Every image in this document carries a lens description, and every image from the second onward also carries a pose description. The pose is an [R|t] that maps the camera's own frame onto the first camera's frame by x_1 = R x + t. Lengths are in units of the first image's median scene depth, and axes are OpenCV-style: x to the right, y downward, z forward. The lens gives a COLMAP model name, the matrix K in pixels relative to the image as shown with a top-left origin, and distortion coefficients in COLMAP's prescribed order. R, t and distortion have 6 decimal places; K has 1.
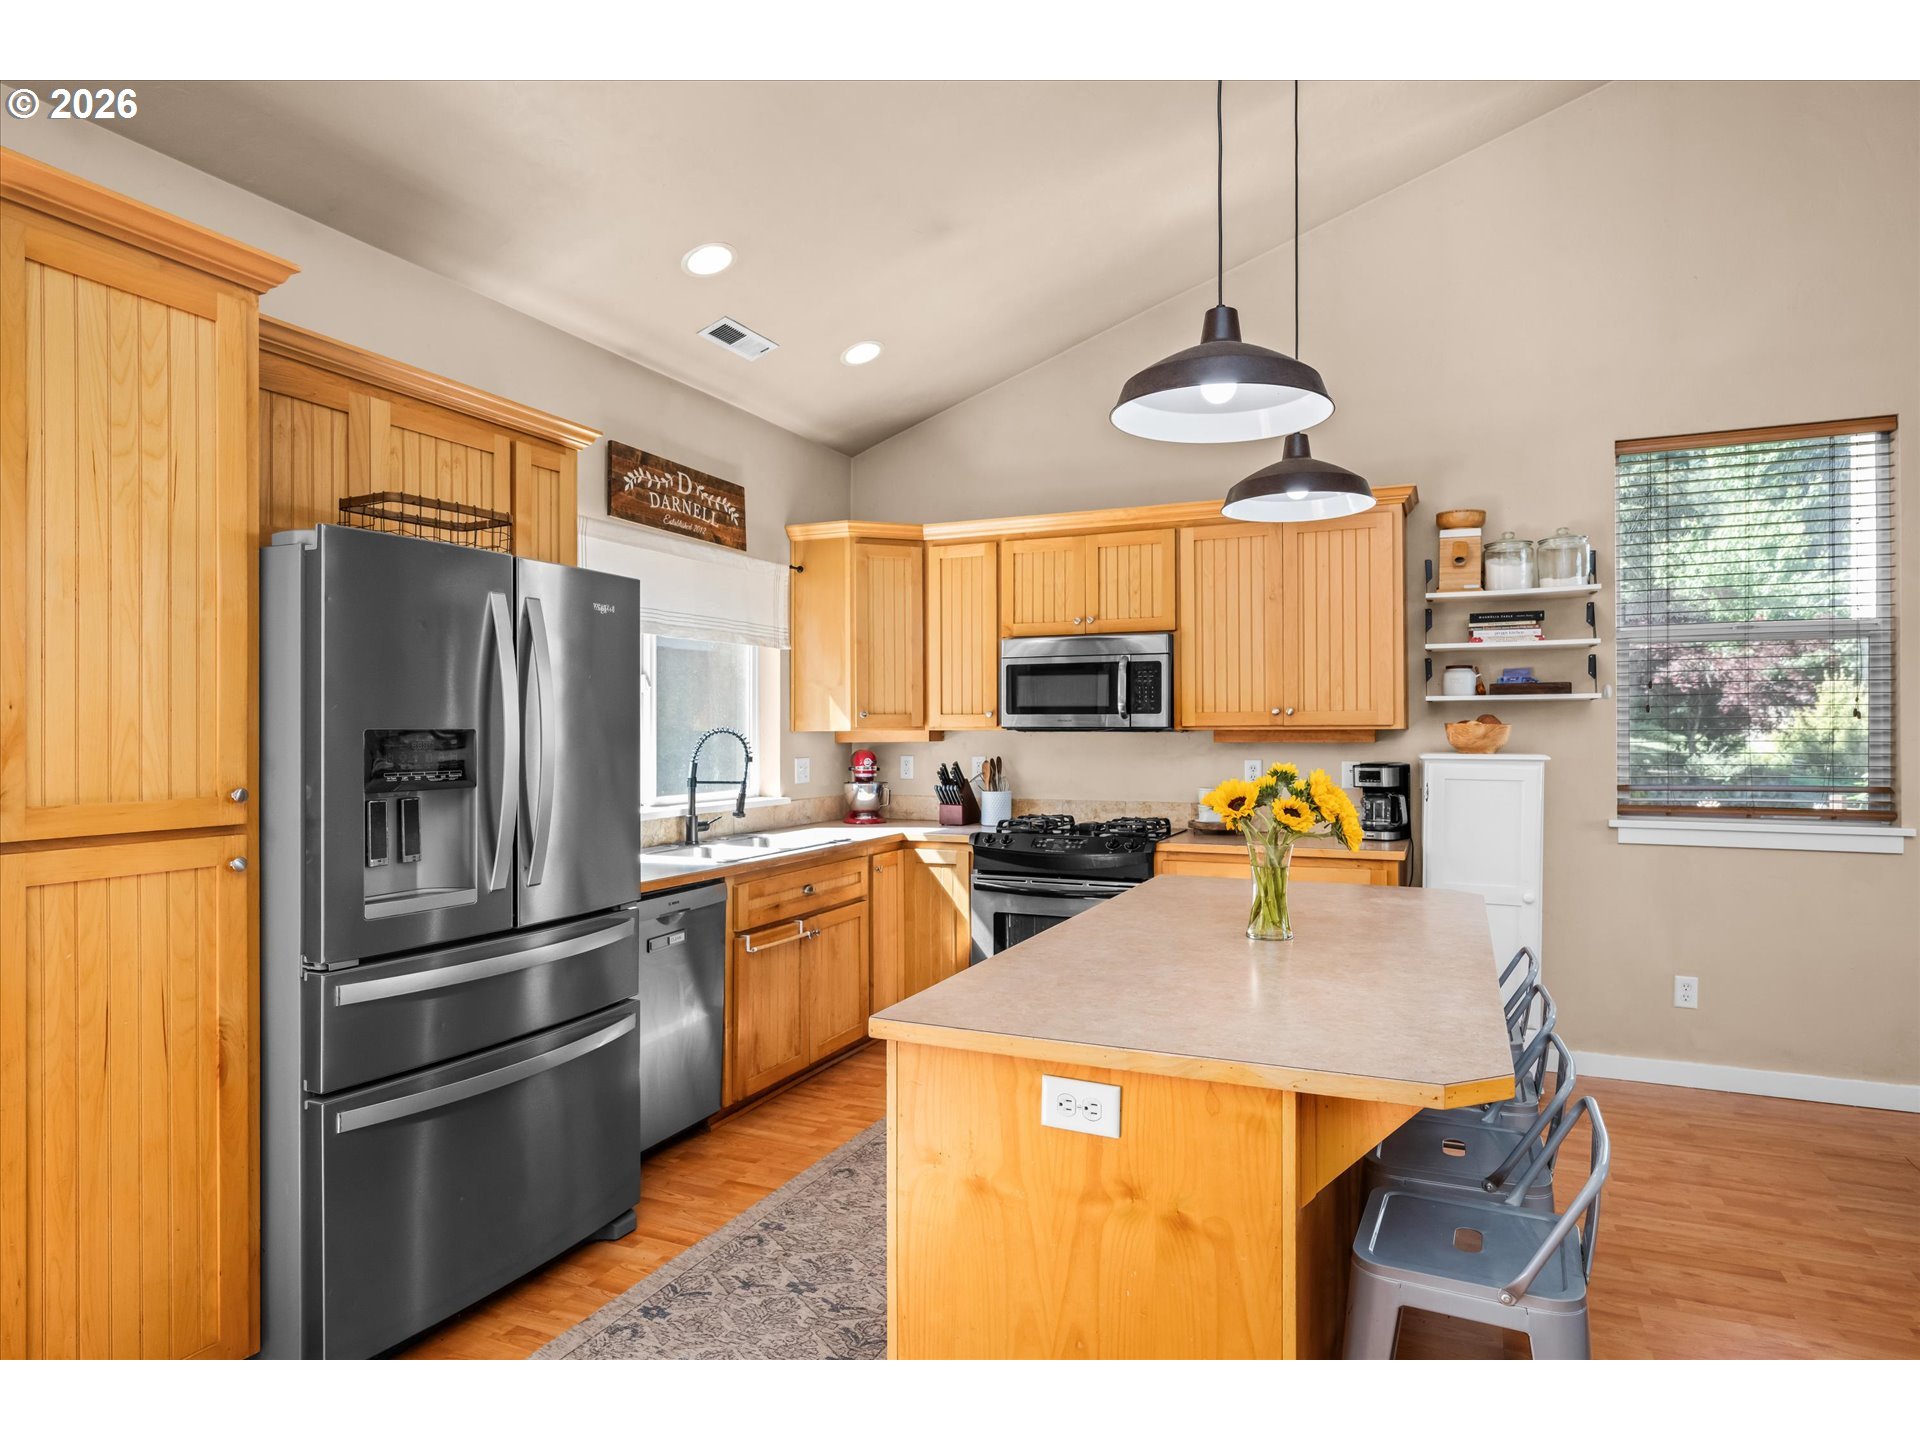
lens RADIAL K [[935.7, 0, 960.0], [0, 935.7, 720.0], [0, 0, 1]] dist [-0.001540, -0.000521]
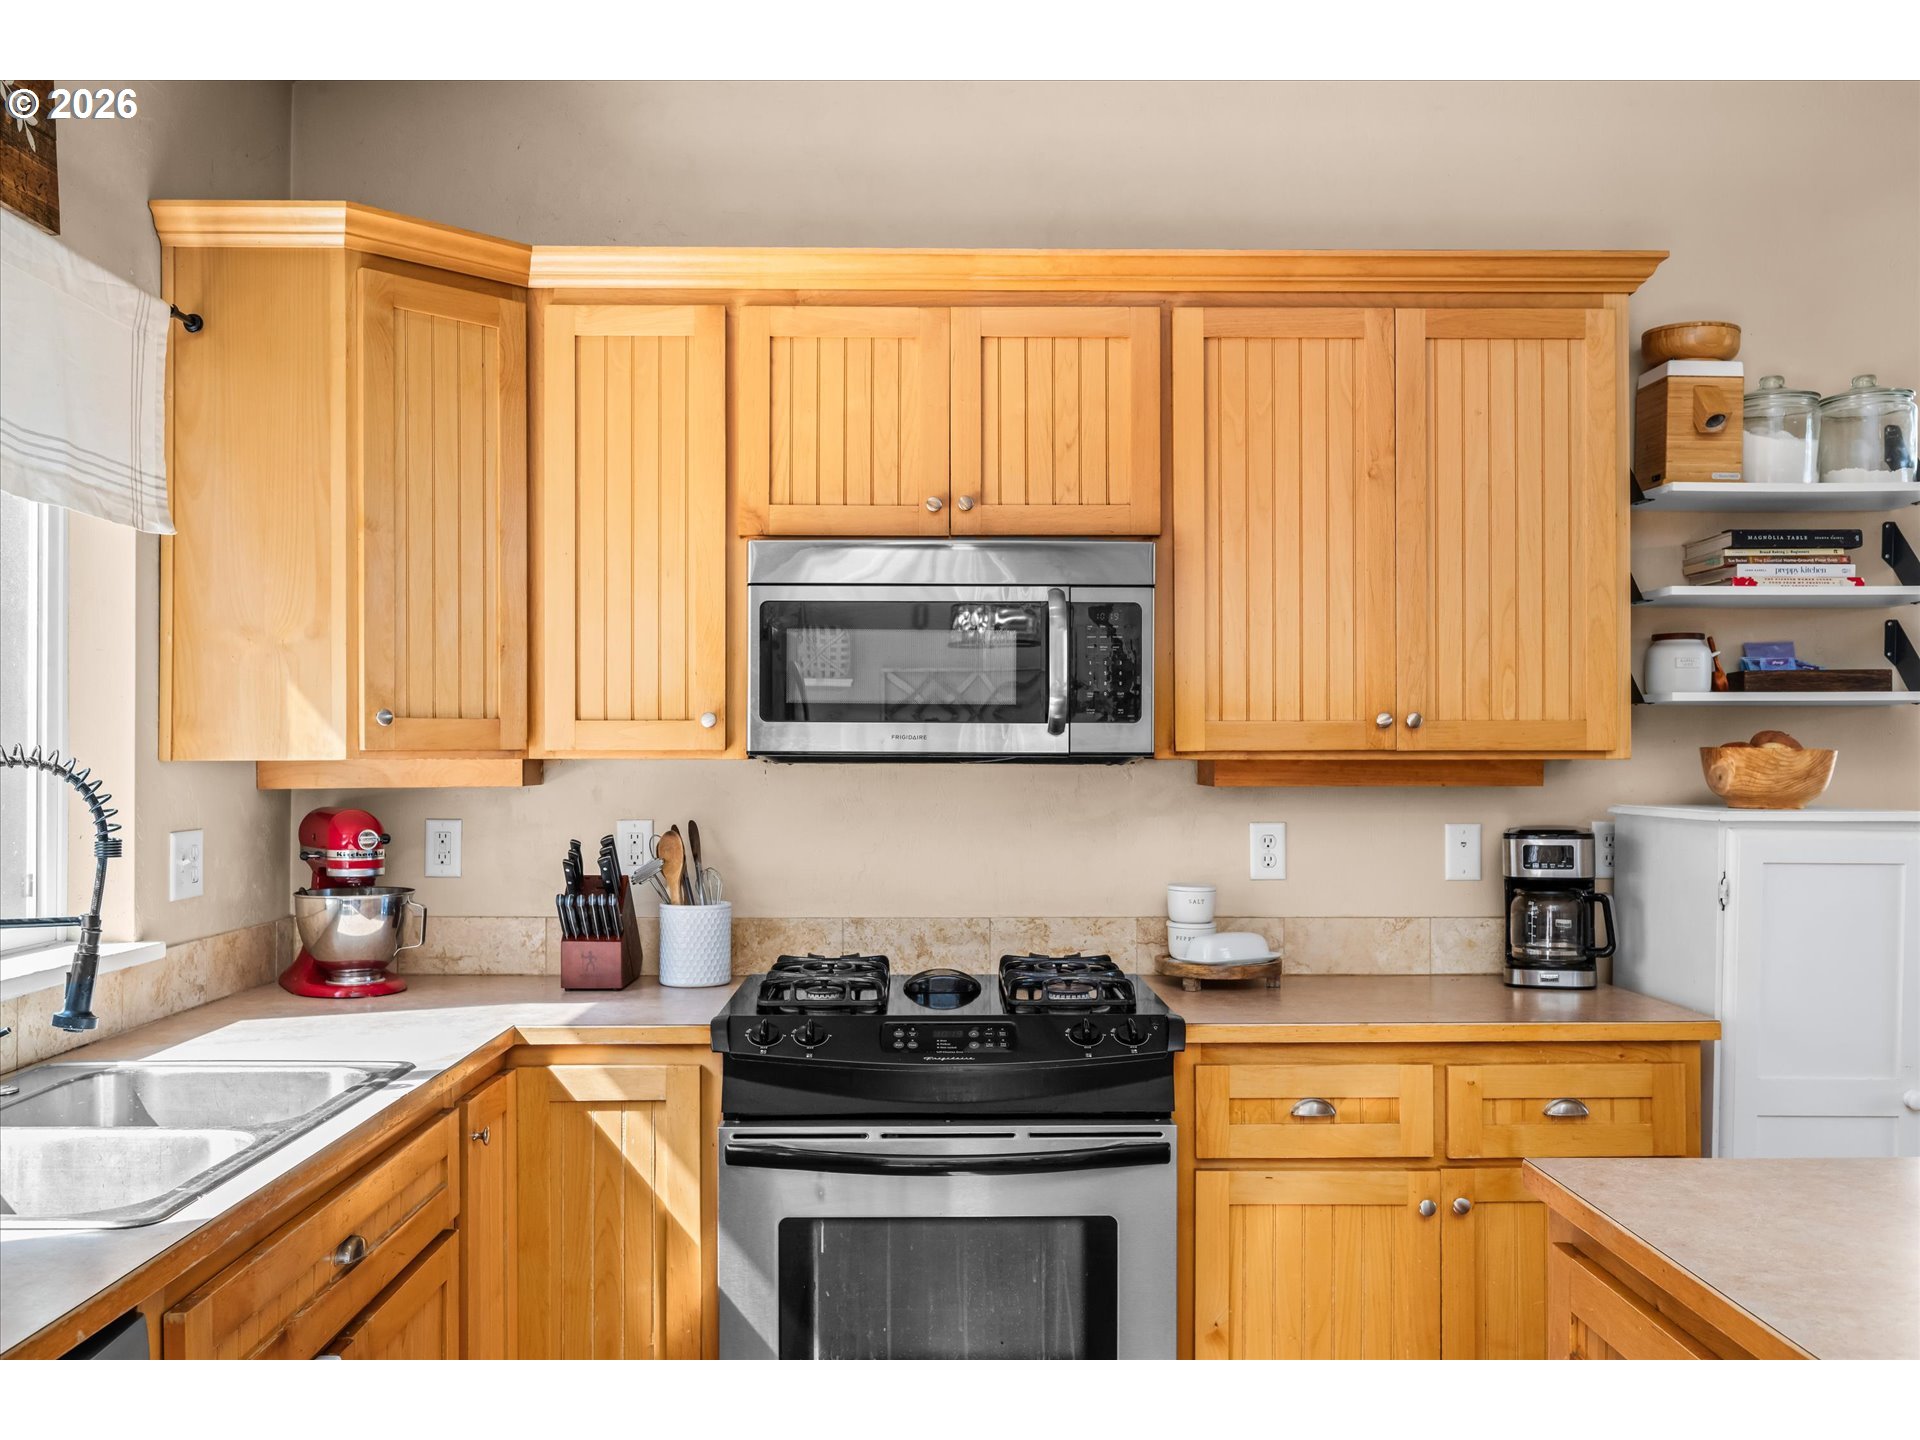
lens RADIAL K [[1583.1, 0, 957.9], [0, 1583.1, 749.8], [0, 0, 1]] dist [-0.005983, -0.001331]
pose [[0.922464, 0.004127, 0.386061, -0.145396], [-0.006374, 0.999969, 0.004542, 0.003029], [-0.386030, -0.006651, 0.922462, 0.335339]]
